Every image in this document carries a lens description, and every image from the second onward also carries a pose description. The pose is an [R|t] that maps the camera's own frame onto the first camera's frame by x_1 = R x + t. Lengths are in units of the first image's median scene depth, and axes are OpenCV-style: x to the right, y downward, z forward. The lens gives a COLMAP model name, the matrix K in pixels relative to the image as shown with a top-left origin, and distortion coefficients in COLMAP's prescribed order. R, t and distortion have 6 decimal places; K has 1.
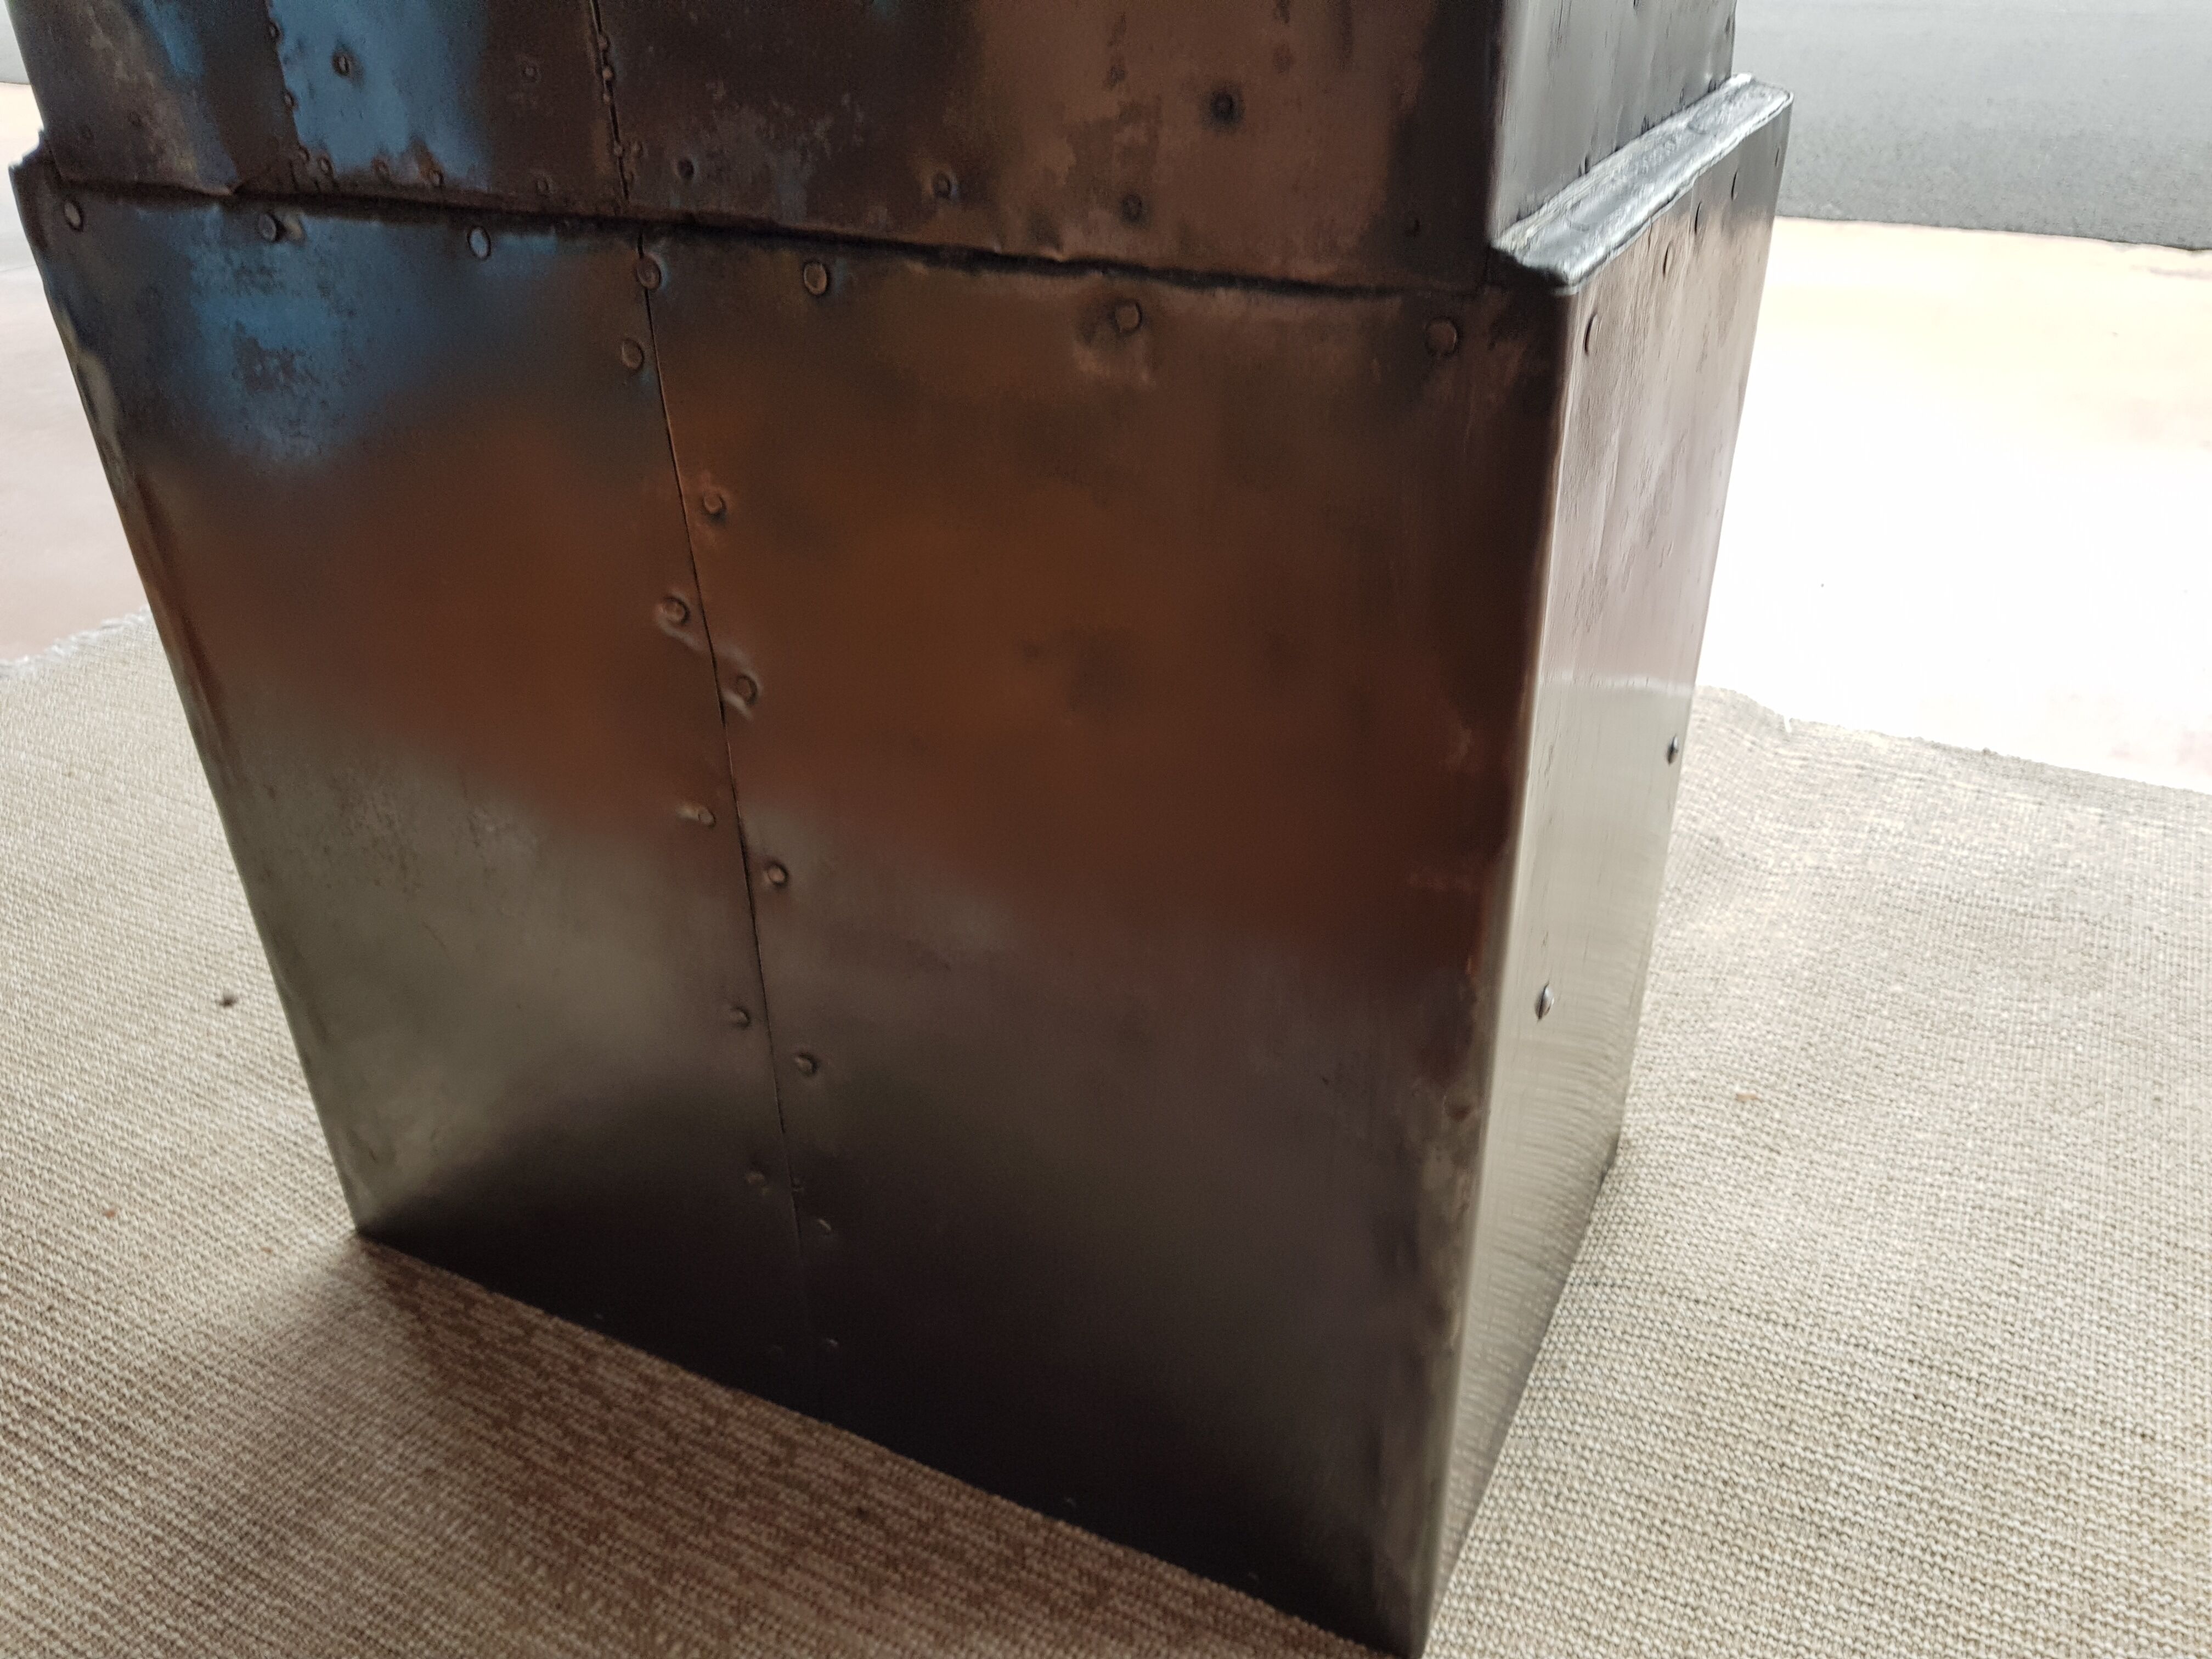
lens RADIAL K [[1711.8, 0, 1050.0], [0, 1711.8, 831.5], [0, 0, 1]] dist [0.110278, -0.158835]
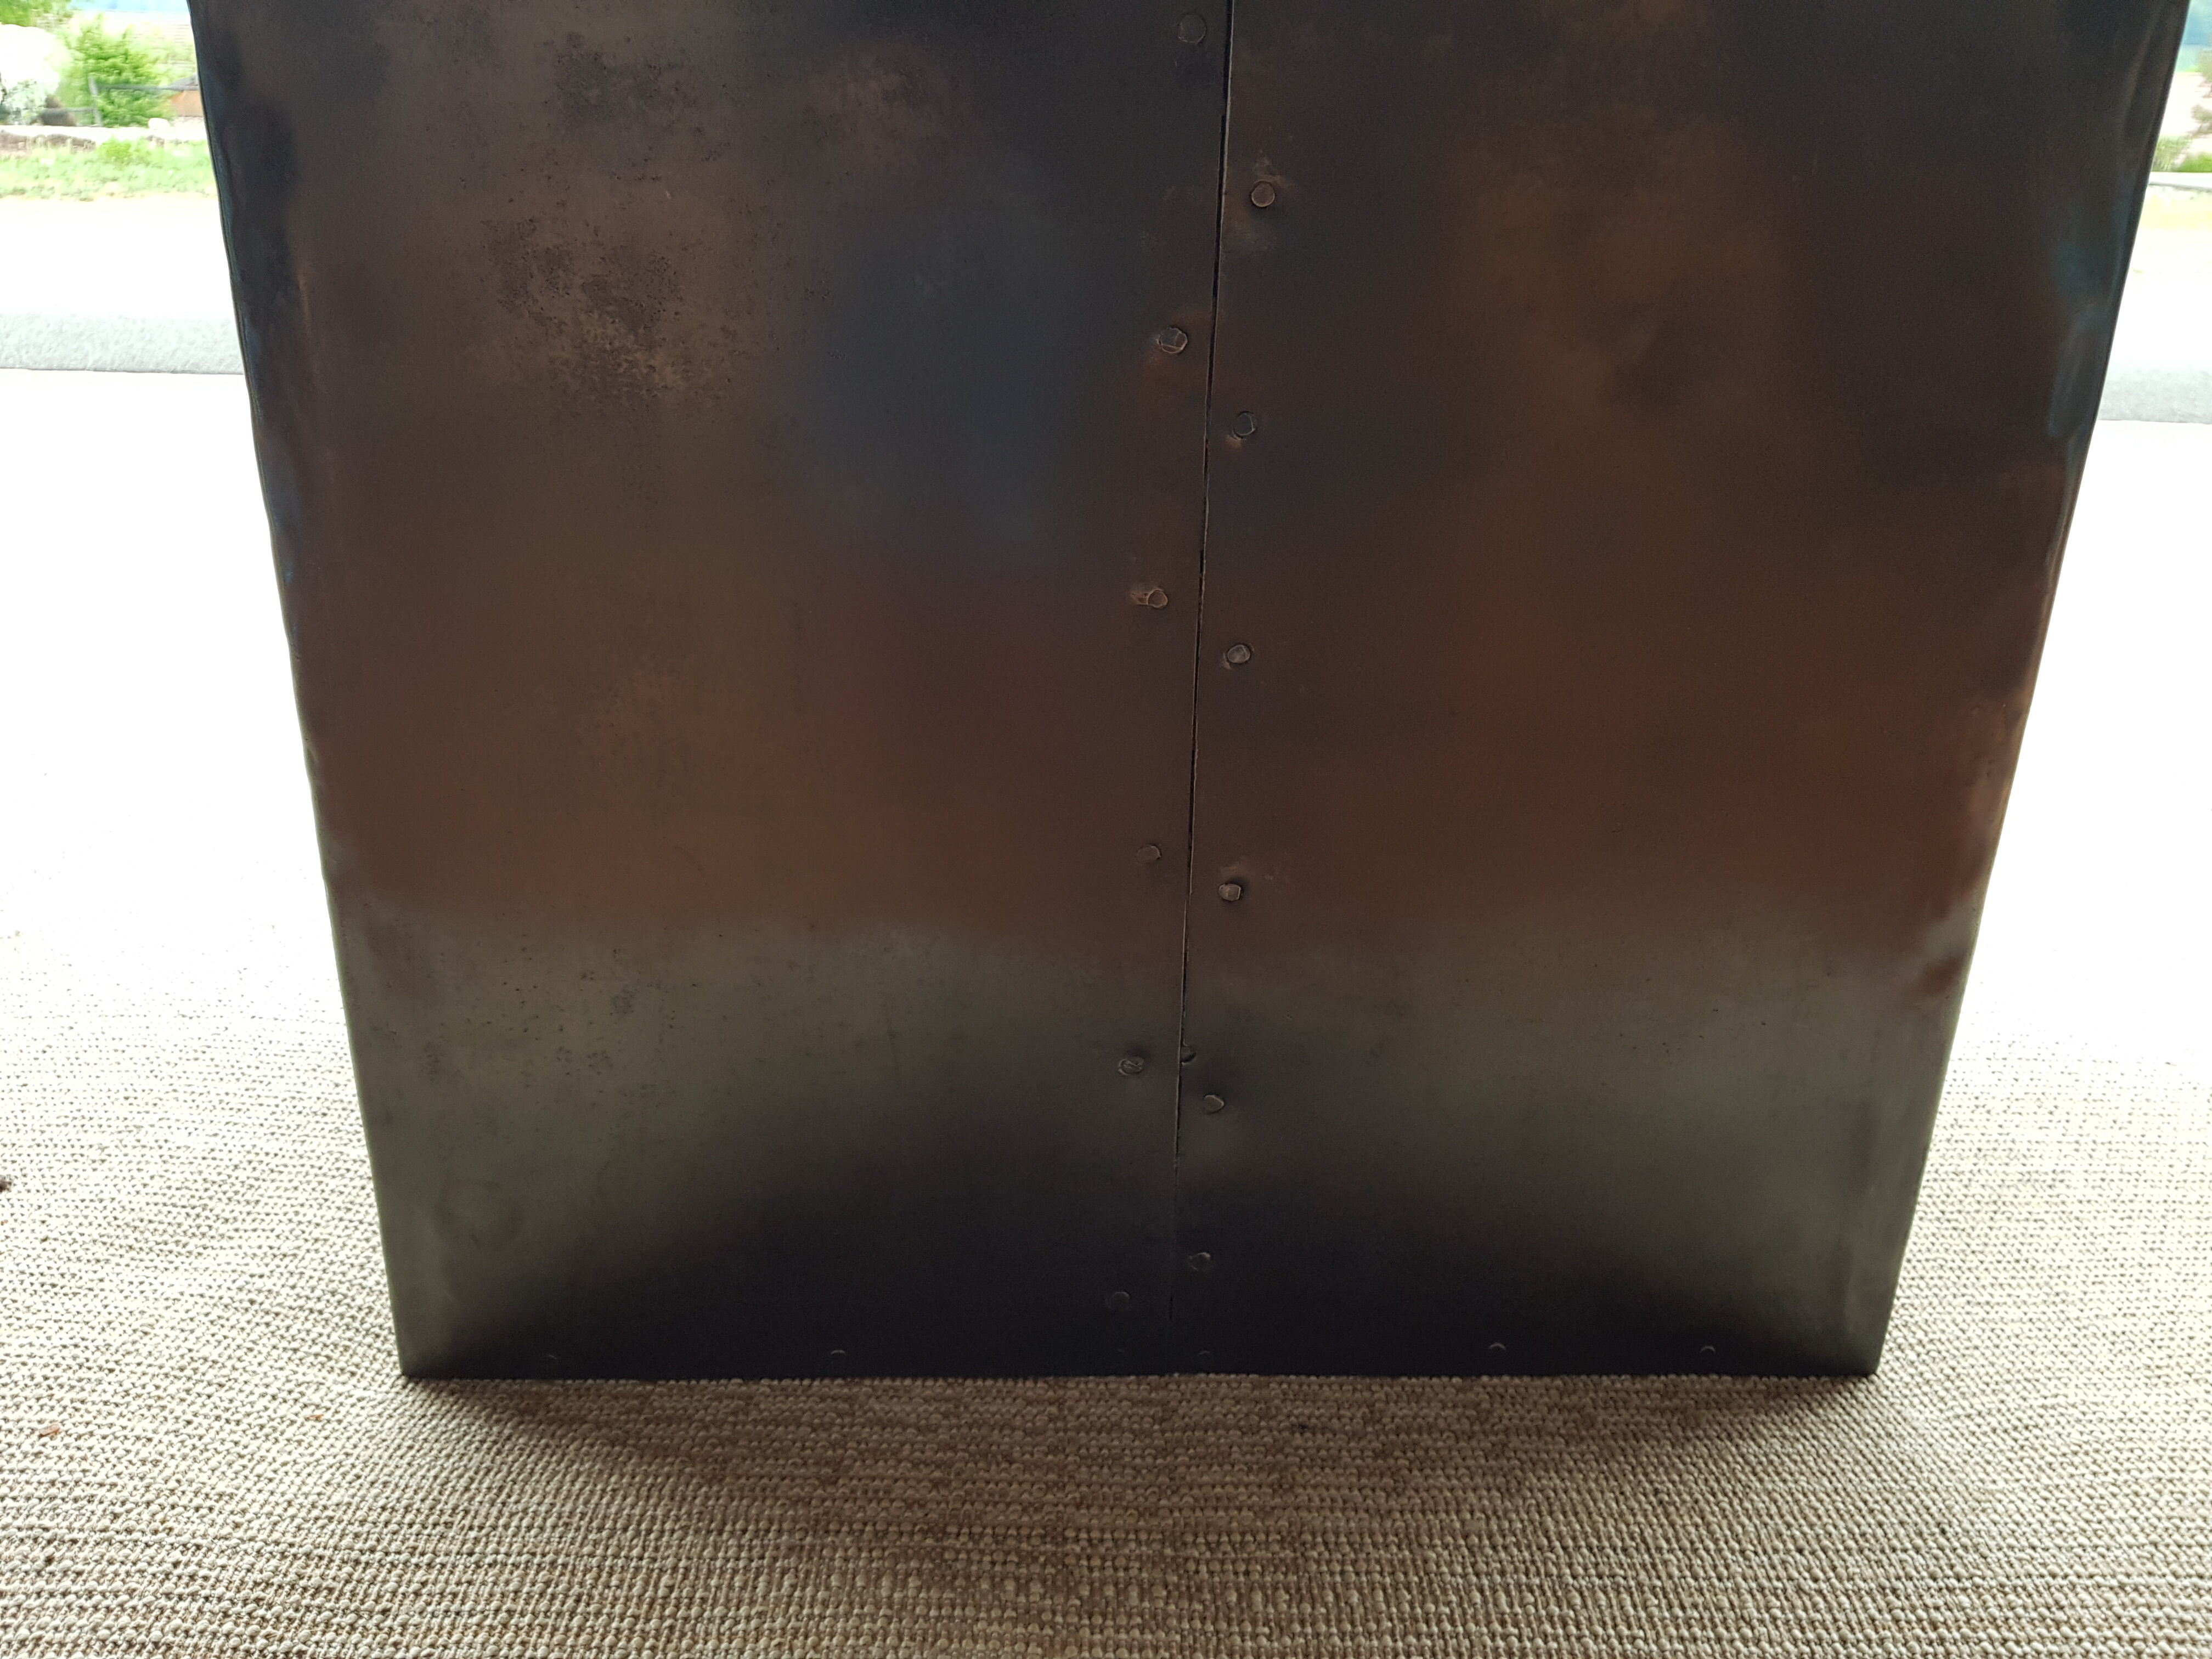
lens RADIAL K [[1711.8, 0, 1050.0], [0, 1711.8, 831.5], [0, 0, 1]] dist [0.110278, -0.158835]
pose [[0.882872, -0.121631, 0.453589, -0.672156], [0.194410, 0.973887, -0.117252, 0.203879], [-0.427483, 0.191701, 0.883464, 0.256707]]
